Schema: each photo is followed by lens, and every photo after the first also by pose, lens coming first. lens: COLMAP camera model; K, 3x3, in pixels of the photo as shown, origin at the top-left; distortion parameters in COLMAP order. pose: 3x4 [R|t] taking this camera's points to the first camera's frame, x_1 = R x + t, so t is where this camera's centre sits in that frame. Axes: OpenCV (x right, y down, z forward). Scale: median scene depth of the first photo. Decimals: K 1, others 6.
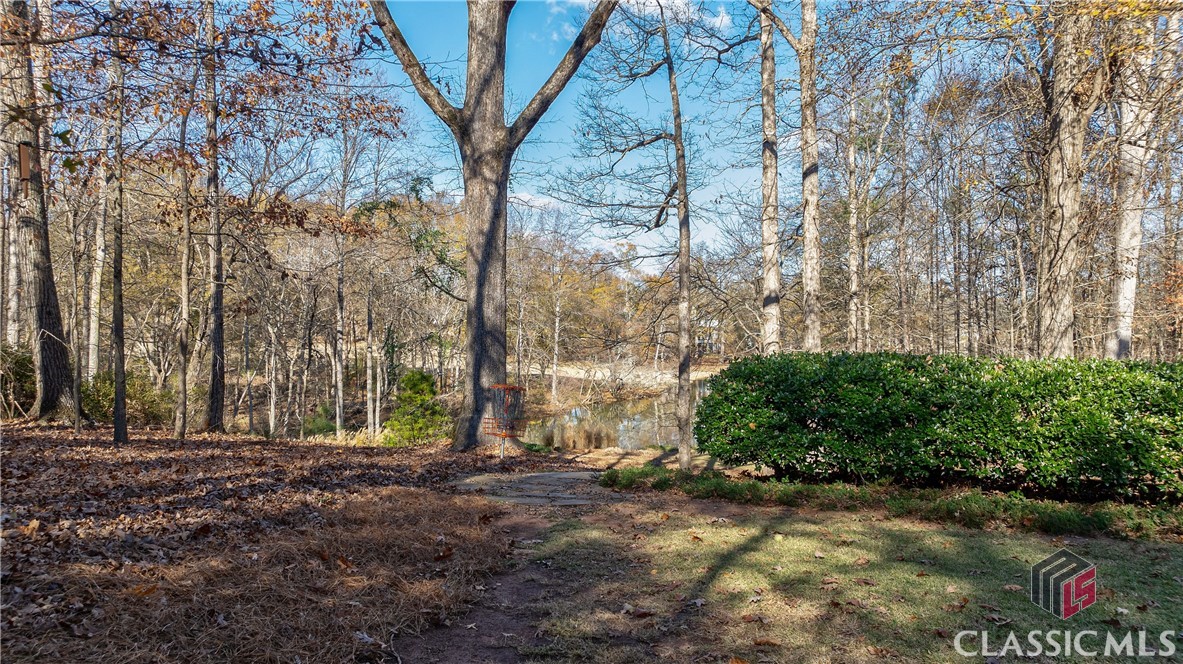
lens RADIAL K [[833.4, 0, 591.5], [0, 833.4, 332.0], [0, 0, 1]] dist [-0.006027, -0.001917]
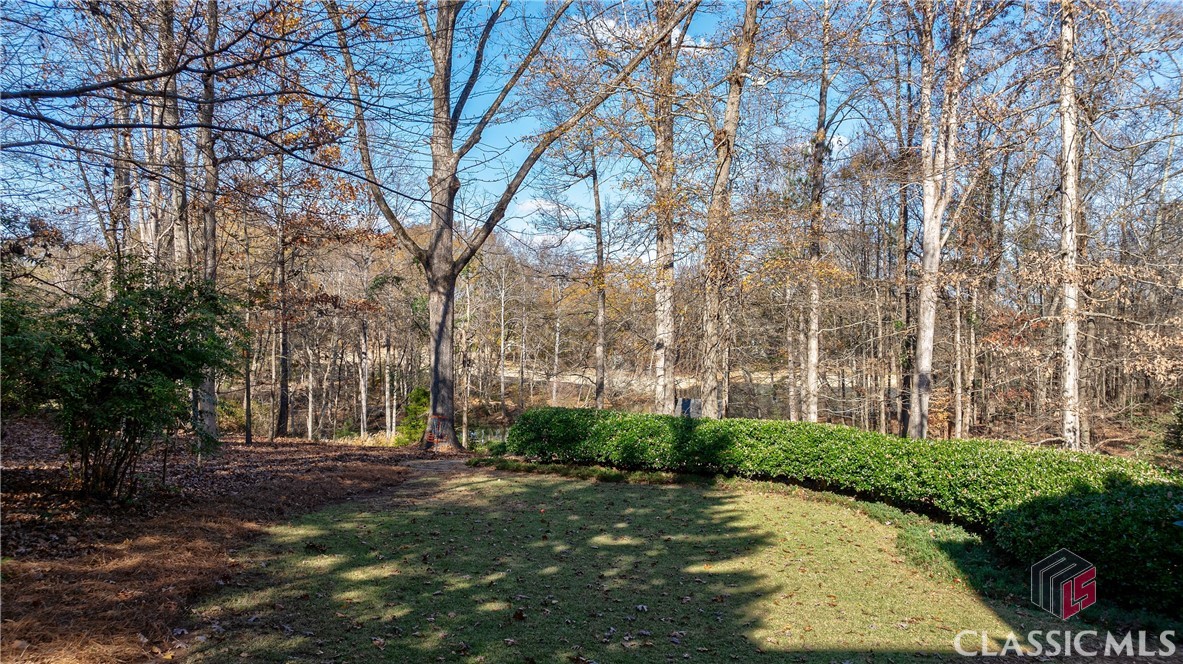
lens RADIAL K [[833.4, 0, 591.5], [0, 833.4, 332.0], [0, 0, 1]] dist [-0.006027, -0.001917]
pose [[0.999427, 0.005601, -0.033386, 0.144688], [-0.005615, 0.999984, -0.000330, -0.060244], [0.033384, 0.000517, 0.999442, -0.423208]]
